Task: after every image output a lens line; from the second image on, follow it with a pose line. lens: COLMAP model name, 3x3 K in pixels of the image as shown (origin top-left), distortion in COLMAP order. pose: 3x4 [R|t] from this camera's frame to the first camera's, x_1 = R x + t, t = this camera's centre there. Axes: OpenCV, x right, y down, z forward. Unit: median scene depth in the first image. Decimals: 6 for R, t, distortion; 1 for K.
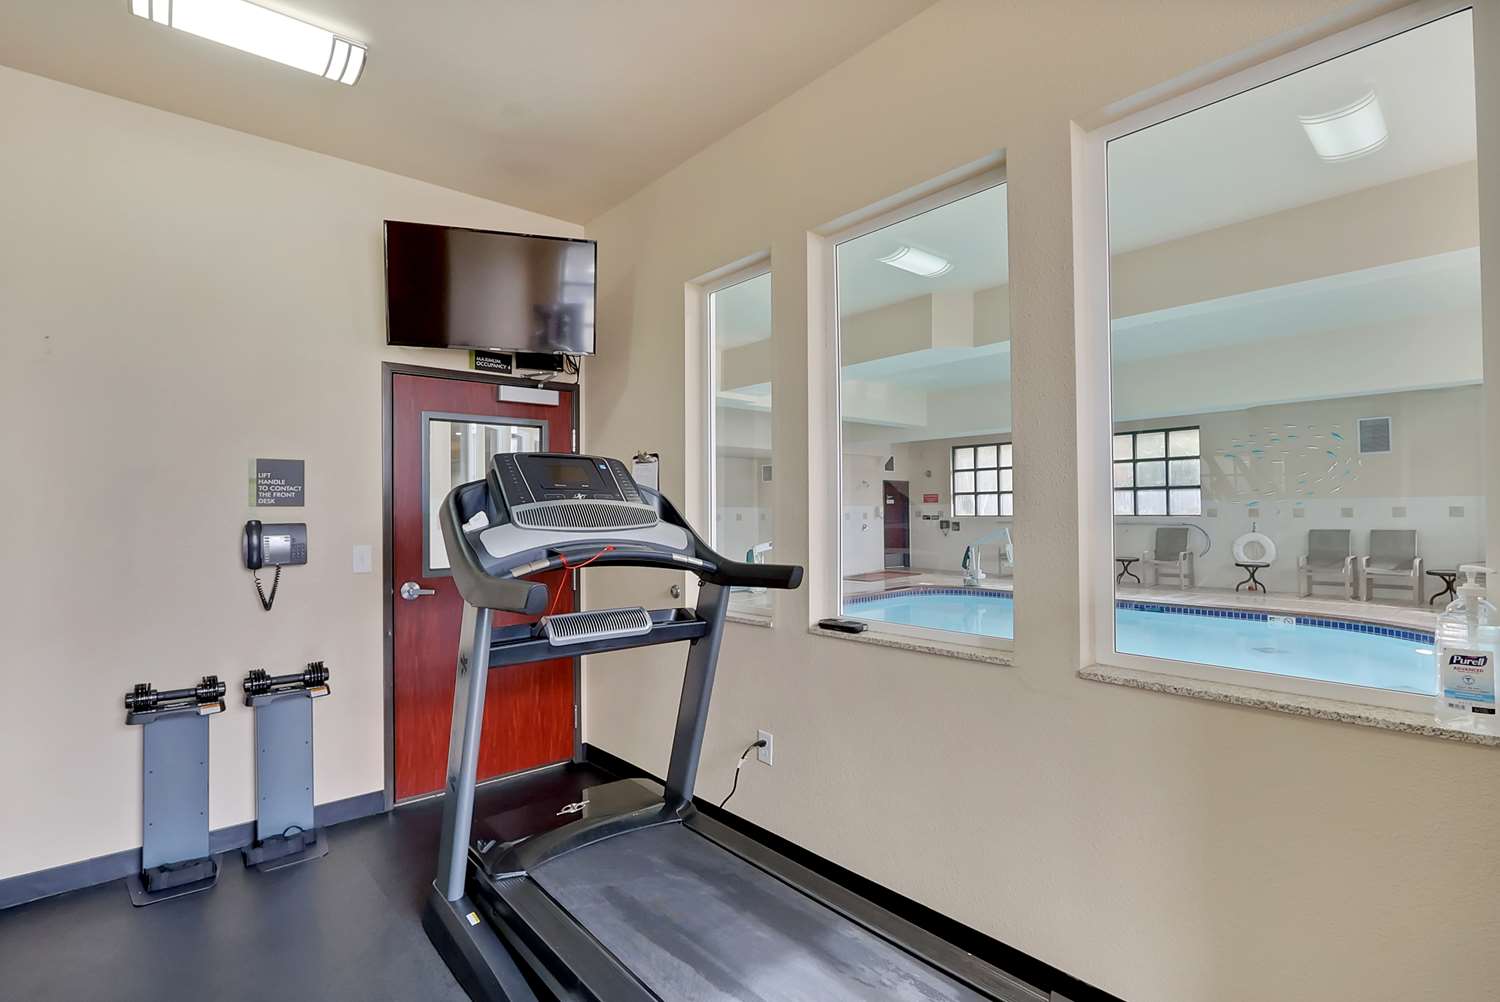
lens RADIAL K [[703.2, 0, 750.0], [0, 703.2, 501.0], [0, 0, 1]] dist [-0.002277, -0.000275]
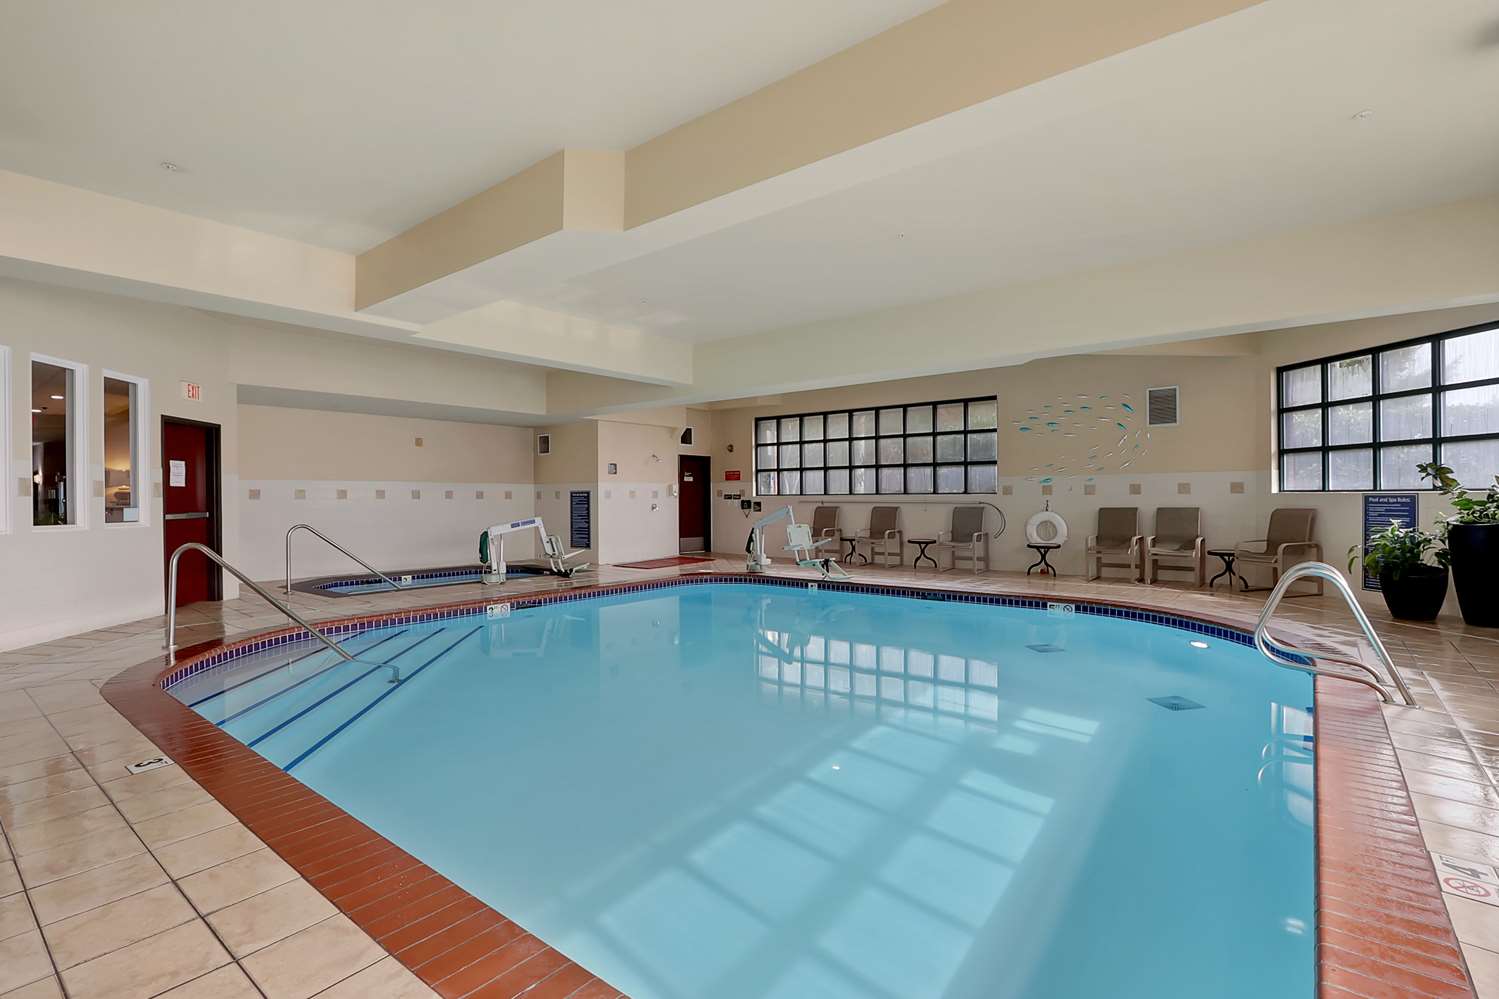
lens RADIAL K [[724.4, 0, 727.1], [0, 724.4, 494.9], [0, 0, 1]] dist [0.000911, 0.000114]
pose [[0.985919, 0.004485, 0.167163, 0.136906], [-0.006562, 0.999908, 0.011876, 0.014164], [-0.167095, -0.012806, 0.985858, 0.125295]]
